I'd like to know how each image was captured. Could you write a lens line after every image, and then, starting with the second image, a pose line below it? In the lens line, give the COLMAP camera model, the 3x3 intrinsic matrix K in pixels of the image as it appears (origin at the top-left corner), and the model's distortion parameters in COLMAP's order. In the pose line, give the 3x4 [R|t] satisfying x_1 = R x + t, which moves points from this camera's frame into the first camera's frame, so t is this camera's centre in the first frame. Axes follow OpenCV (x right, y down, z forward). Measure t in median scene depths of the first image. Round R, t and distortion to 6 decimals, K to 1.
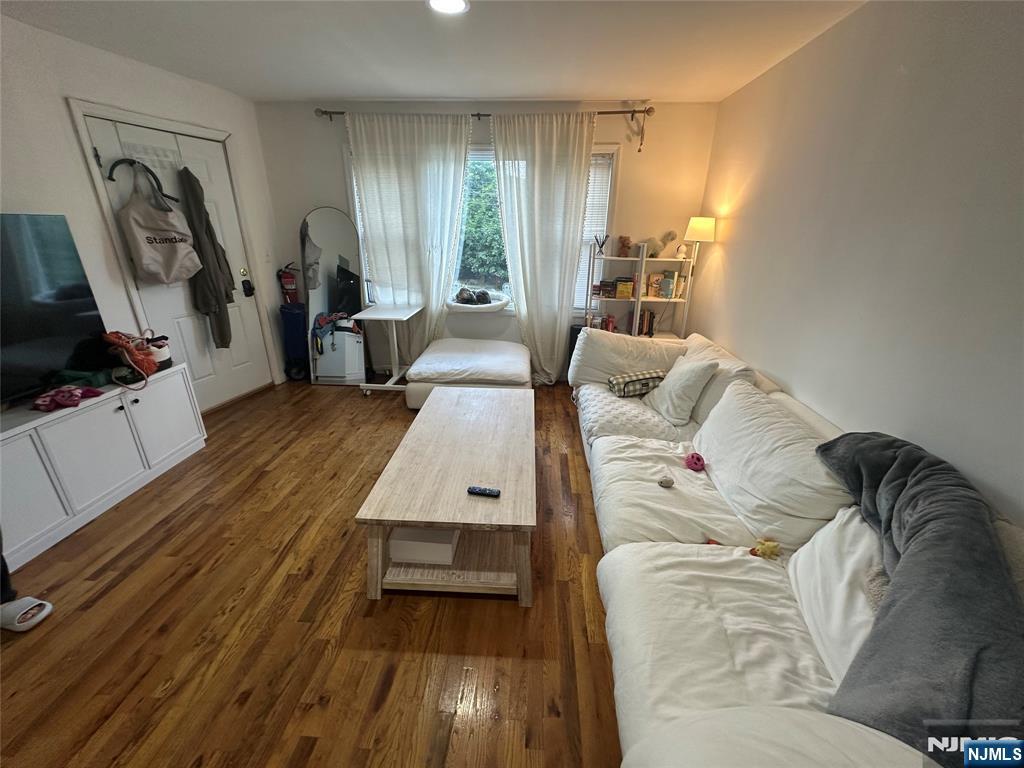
lens RADIAL K [[411.1, 0, 513.5], [0, 411.1, 385.5], [0, 0, 1]] dist [-0.001892, 0.001013]
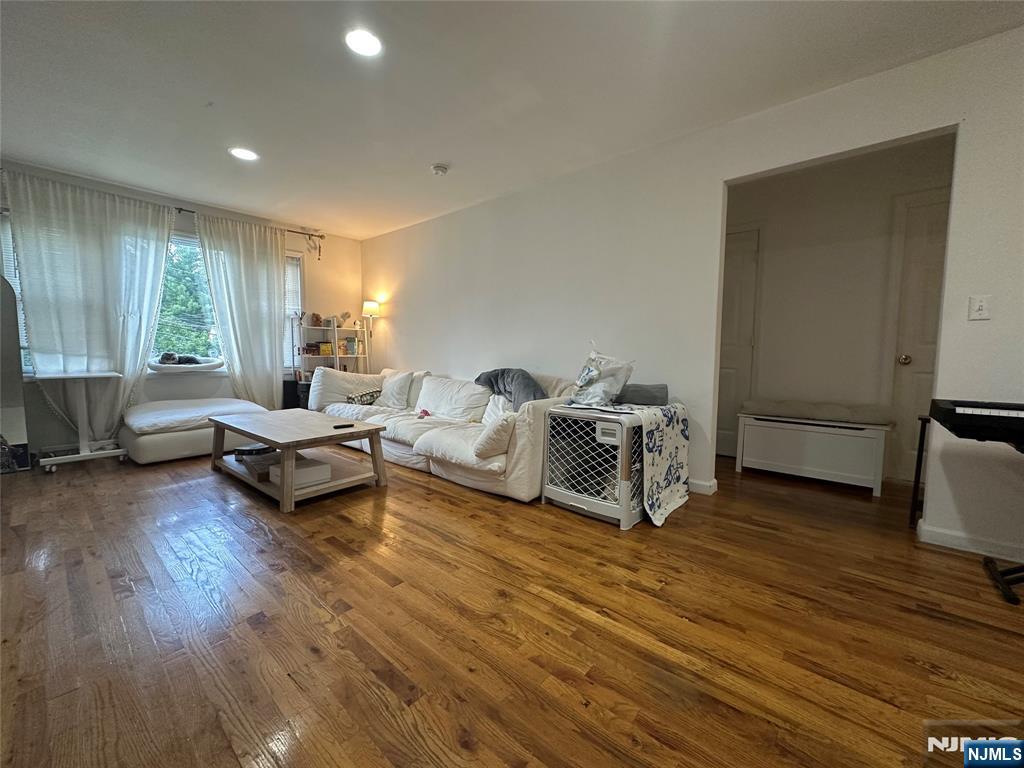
lens RADIAL K [[411.1, 0, 513.3], [0, 411.1, 384.9], [0, 0, 1]] dist [-0.001892, 0.001013]
pose [[0.602683, -0.075232, 0.794427, -0.689347], [0.287745, 0.949058, -0.128419, 0.364683], [-0.744296, 0.305988, 0.593628, -0.389133]]
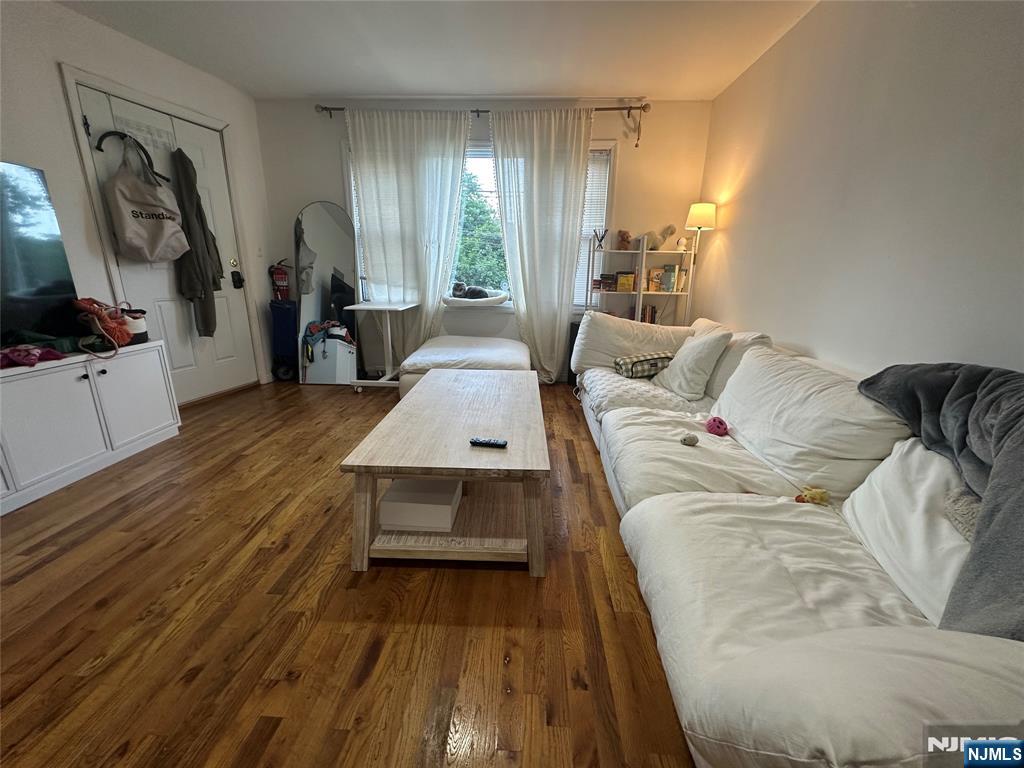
lens RADIAL K [[411.1, 0, 513.5], [0, 411.1, 384.7], [0, 0, 1]] dist [-0.001892, 0.001013]
pose [[0.999817, -0.002997, 0.018889, -0.024876], [0.004843, 0.995133, -0.098426, 0.158118], [-0.018502, 0.098499, 0.994965, 0.077488]]
